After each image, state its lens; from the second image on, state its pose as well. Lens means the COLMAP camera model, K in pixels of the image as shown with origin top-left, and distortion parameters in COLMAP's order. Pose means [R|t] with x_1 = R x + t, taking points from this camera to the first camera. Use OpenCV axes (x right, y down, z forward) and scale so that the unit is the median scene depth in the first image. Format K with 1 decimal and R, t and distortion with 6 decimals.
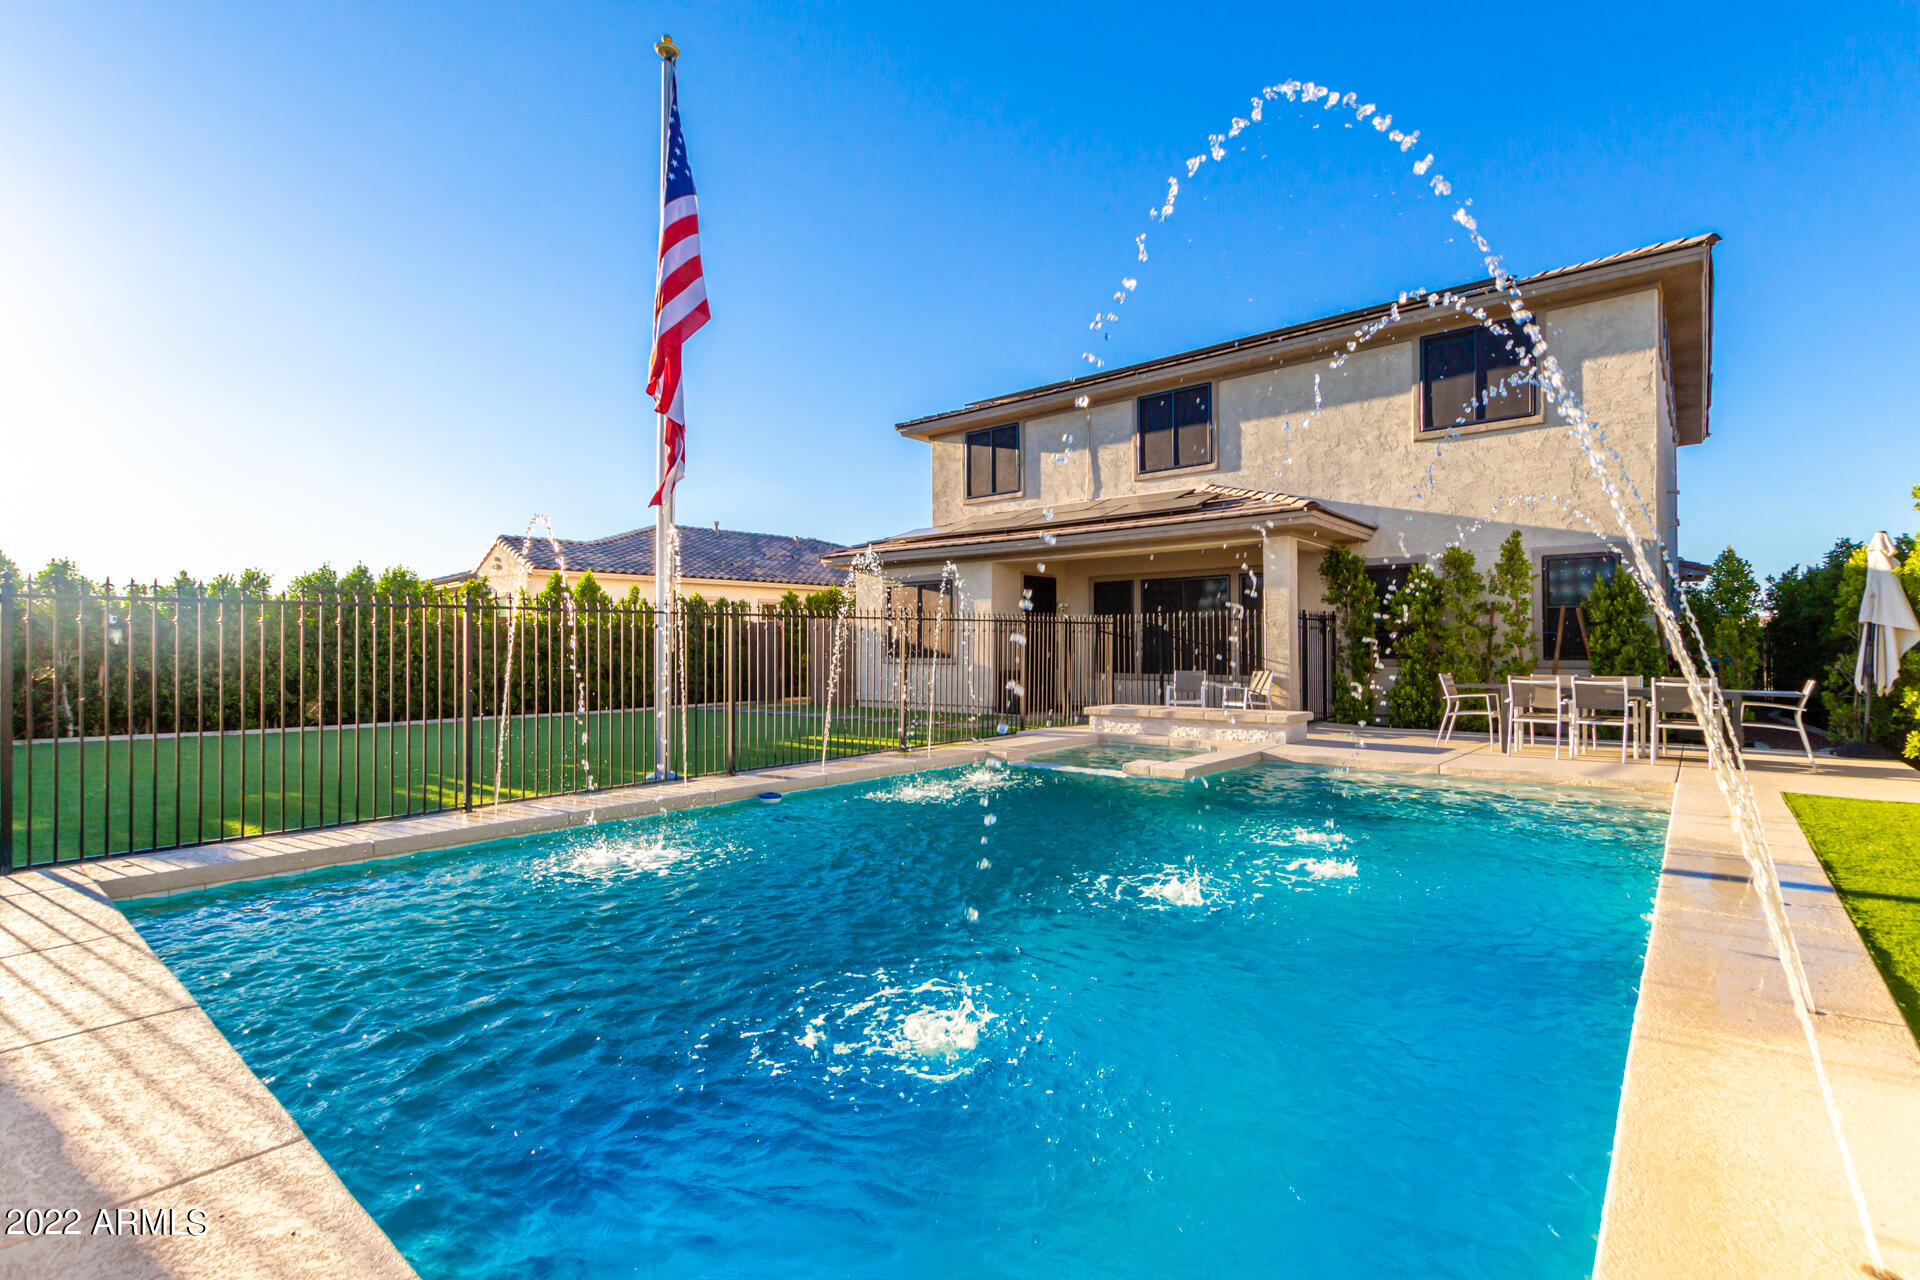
lens RADIAL K [[874.4, 0, 966.5], [0, 874.4, 643.8], [0, 0, 1]] dist [0.002570, 0.000229]
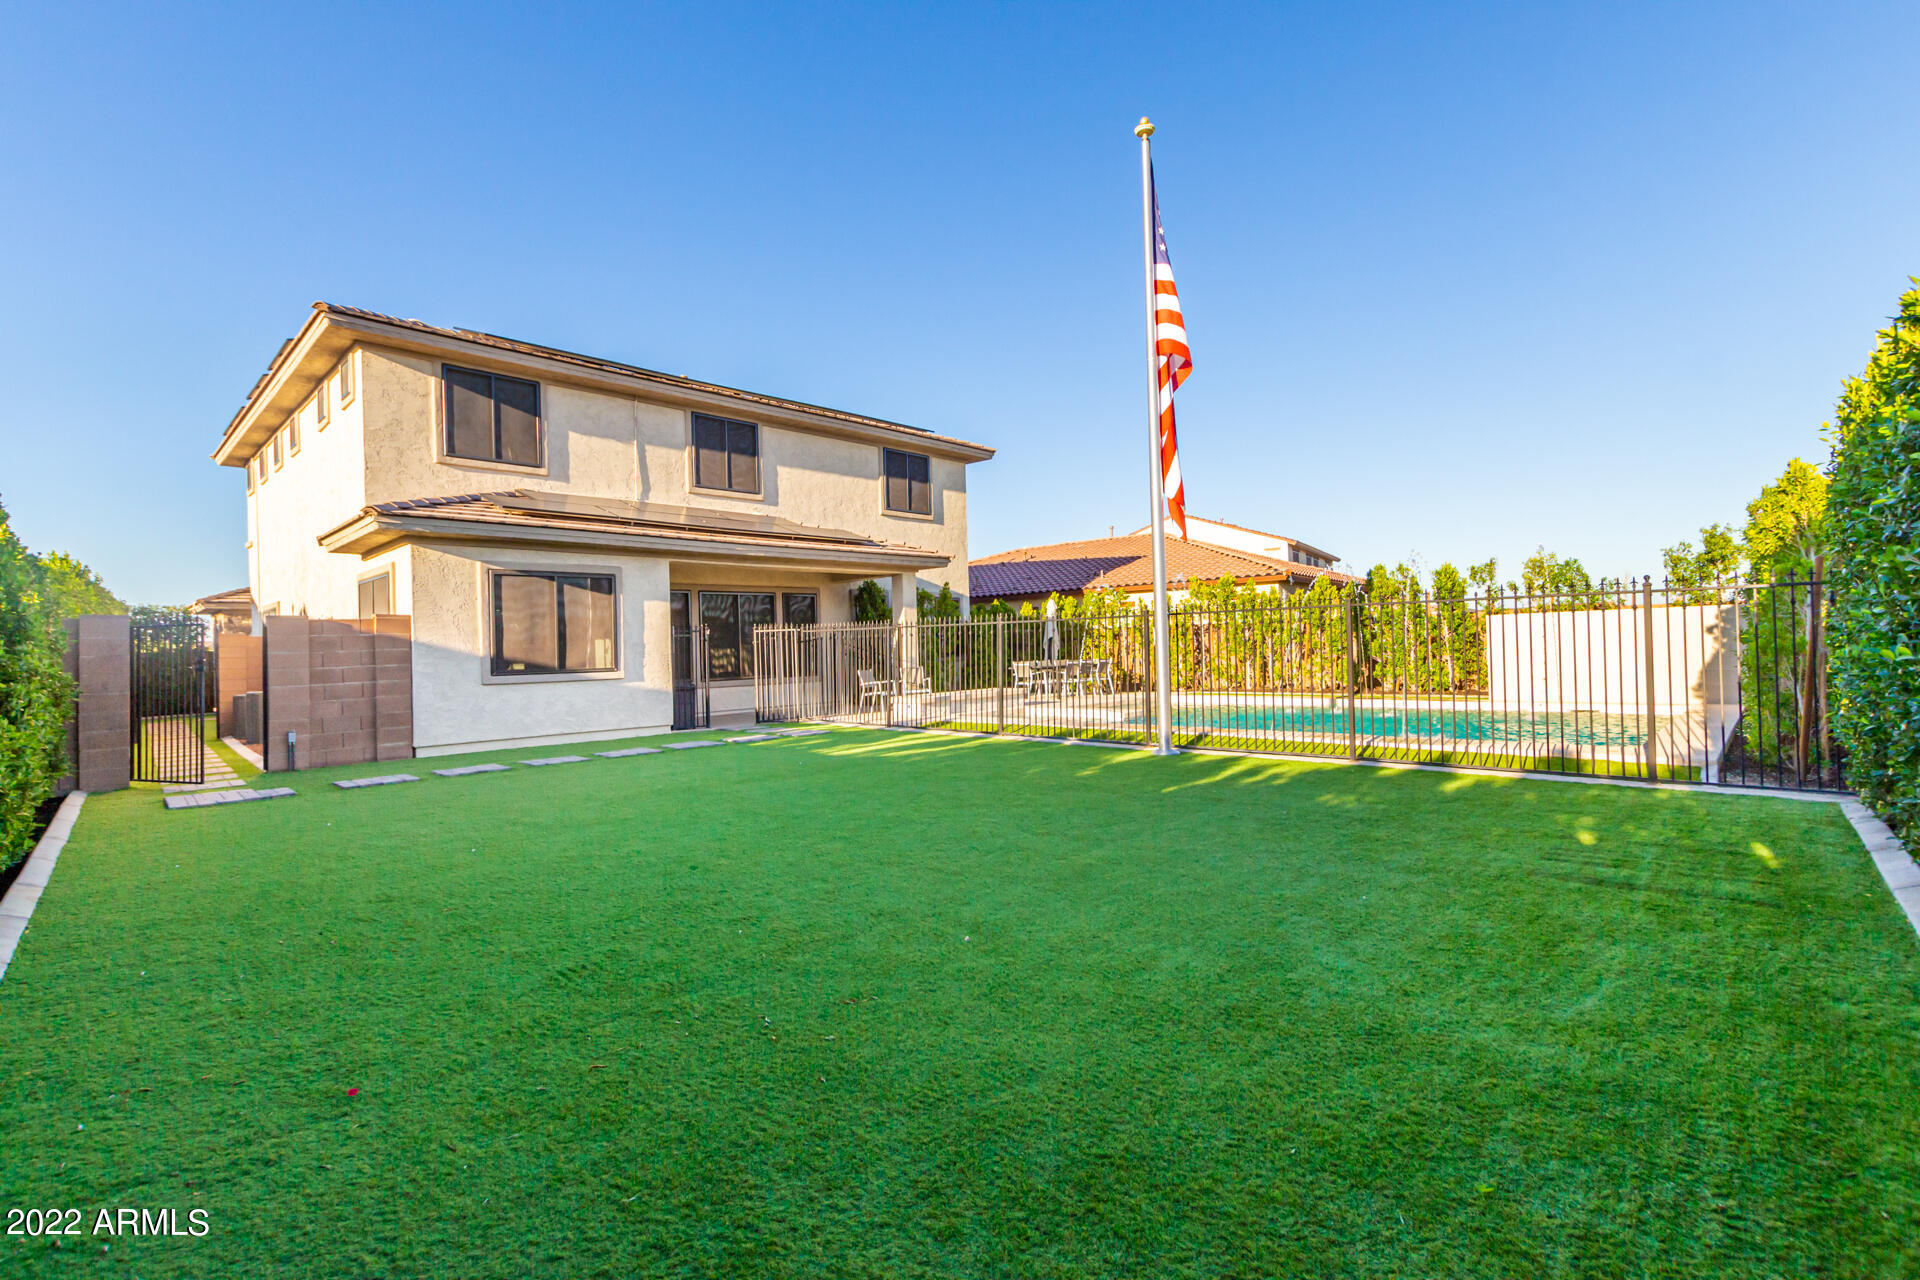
lens RADIAL K [[874.4, 0, 966.5], [0, 874.4, 643.8], [0, 0, 1]] dist [0.002570, 0.000229]
pose [[0.073793, 0.001789, 0.997272, -0.854277], [0.019902, 0.999797, -0.003266, -0.001163], [-0.997075, 0.020089, 0.073742, 0.655288]]
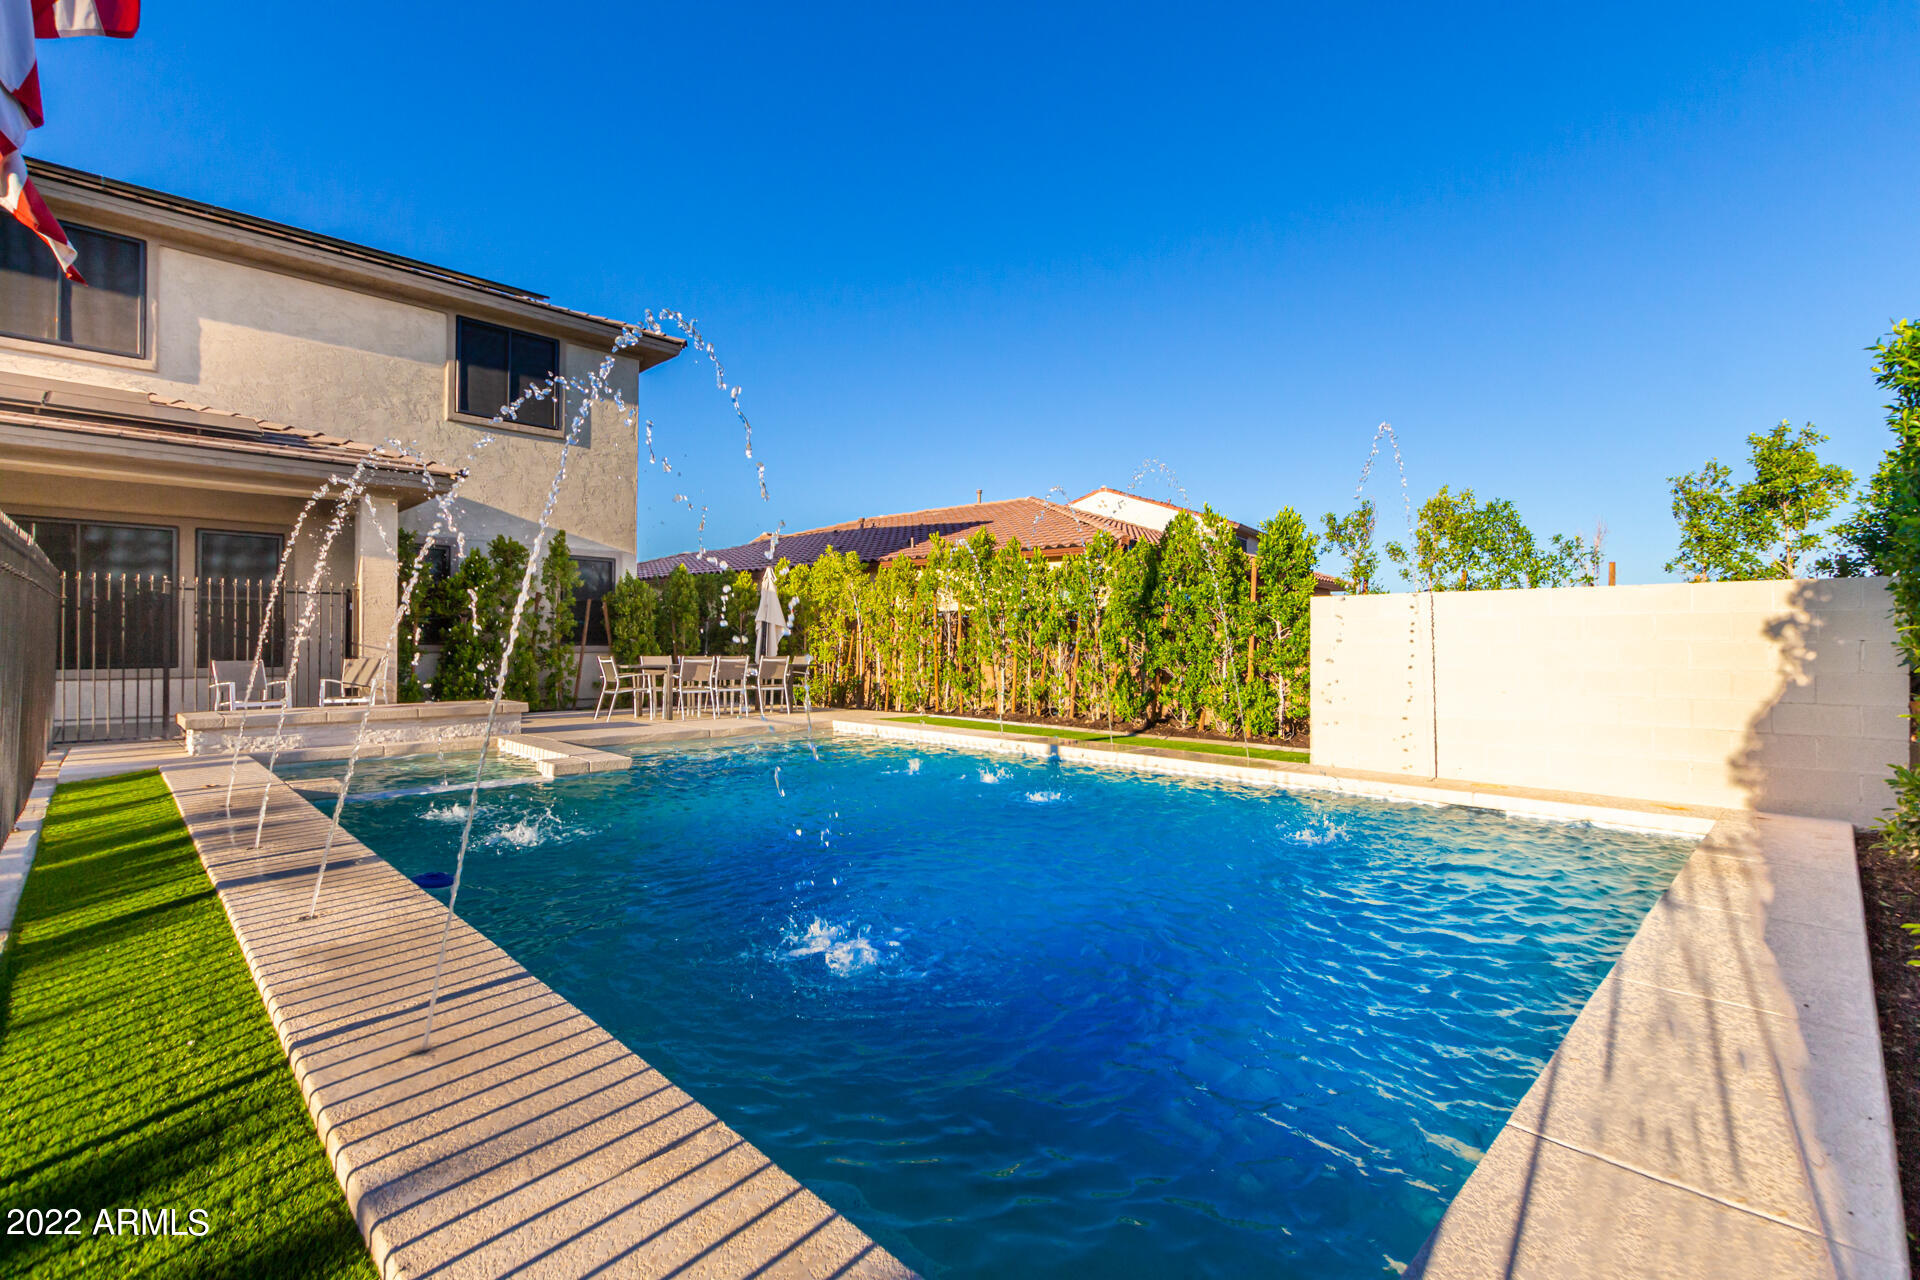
lens RADIAL K [[874.4, 0, 966.5], [0, 874.4, 643.8], [0, 0, 1]] dist [0.002570, 0.000229]
pose [[0.096176, 0.002980, 0.995360, -0.345085], [-0.017354, 0.999849, -0.001317, 0.006506], [-0.995213, -0.017147, 0.096213, 0.292164]]
